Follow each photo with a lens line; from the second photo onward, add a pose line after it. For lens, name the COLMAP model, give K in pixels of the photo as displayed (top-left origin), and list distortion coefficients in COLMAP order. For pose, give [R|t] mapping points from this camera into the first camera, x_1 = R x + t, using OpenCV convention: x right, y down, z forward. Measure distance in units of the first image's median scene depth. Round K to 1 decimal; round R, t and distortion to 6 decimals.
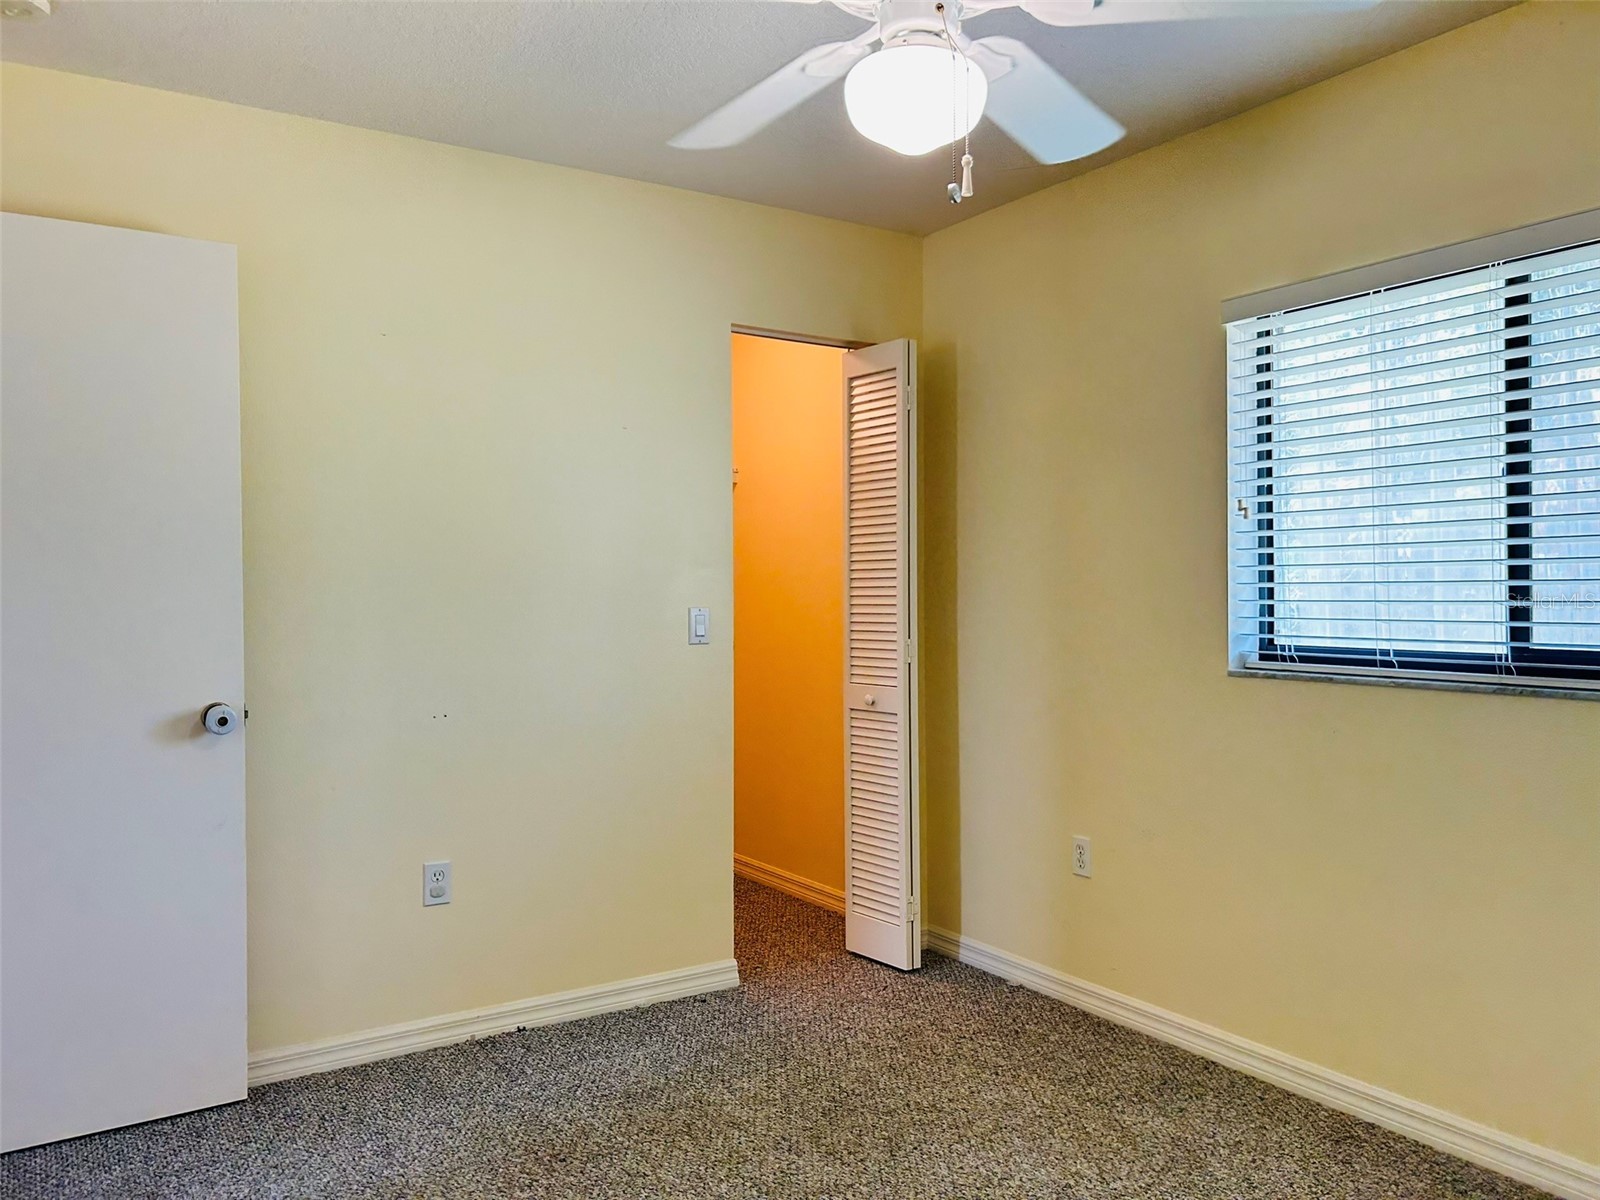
lens RADIAL K [[1208.4, 0, 806.9], [0, 1208.4, 598.5], [0, 0, 1]] dist [0.004753, -0.006420]
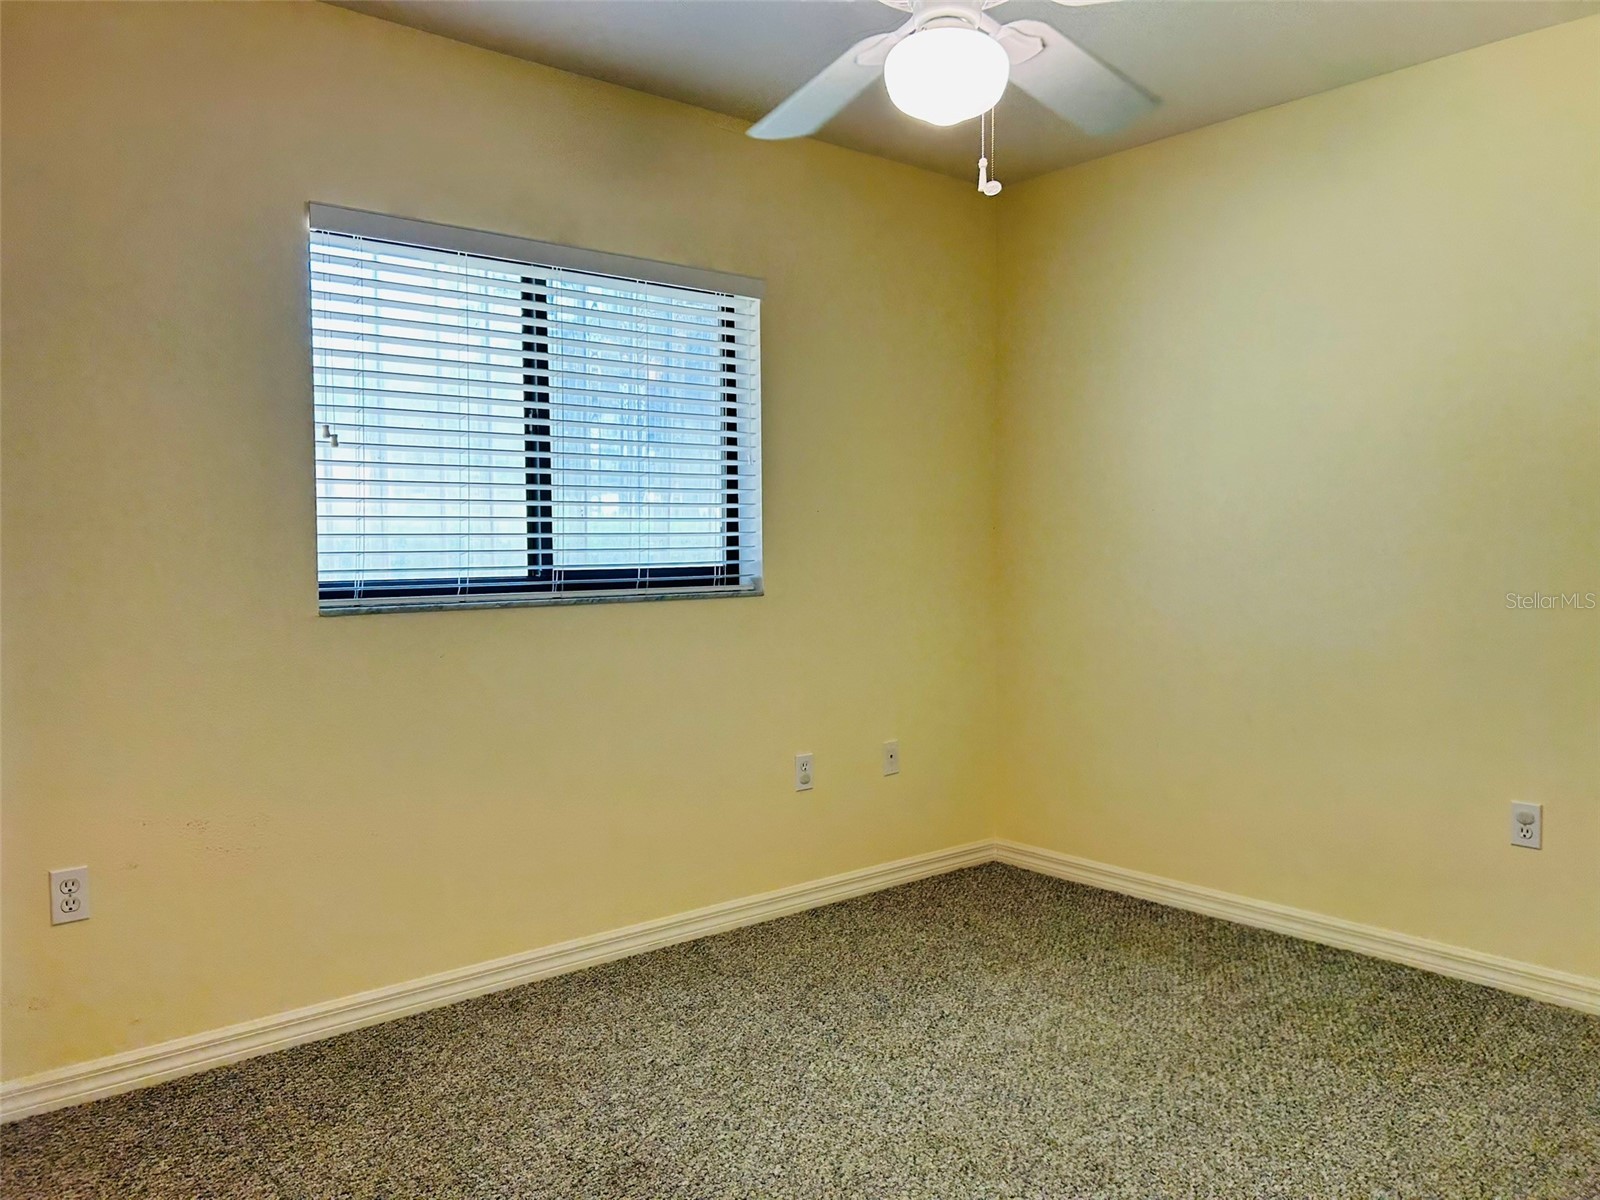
lens RADIAL K [[1208.4, 0, 806.9], [0, 1208.4, 598.5], [0, 0, 1]] dist [0.004753, -0.006420]
pose [[-0.147035, -0.043249, 0.988185, -0.693750], [0.013622, 0.998860, 0.045743, 0.015045], [-0.989037, 0.020187, -0.146279, 0.872944]]
